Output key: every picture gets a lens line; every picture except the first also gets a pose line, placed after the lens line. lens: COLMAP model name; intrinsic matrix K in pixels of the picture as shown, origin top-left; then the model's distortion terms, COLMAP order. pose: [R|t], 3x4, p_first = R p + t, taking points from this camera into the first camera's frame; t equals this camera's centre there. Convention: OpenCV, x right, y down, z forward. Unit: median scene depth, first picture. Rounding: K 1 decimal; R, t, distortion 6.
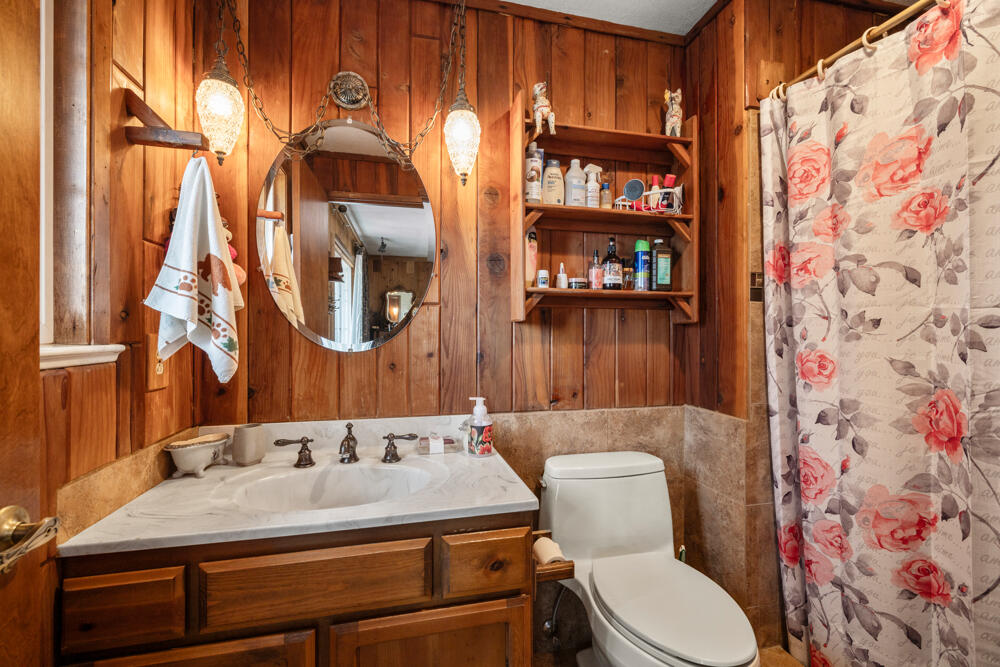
lens RADIAL K [[423.8, 0, 496.5], [0, 423.8, 325.8], [0, 0, 1]] dist [0.002567, 0.000100]
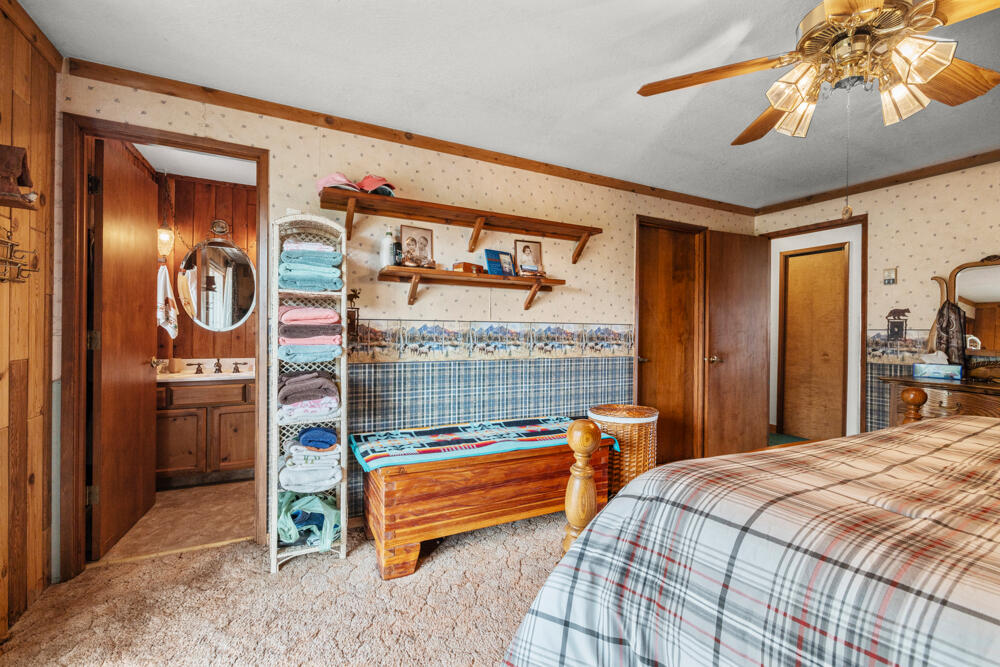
lens RADIAL K [[423.8, 0, 496.5], [0, 423.8, 325.8], [0, 0, 1]] dist [0.002567, 0.000100]
pose [[0.971626, 0.011619, 0.236236, 0.665694], [-0.014034, 0.999865, 0.008546, -0.016555], [-0.236105, -0.011619, 0.971658, -1.853153]]
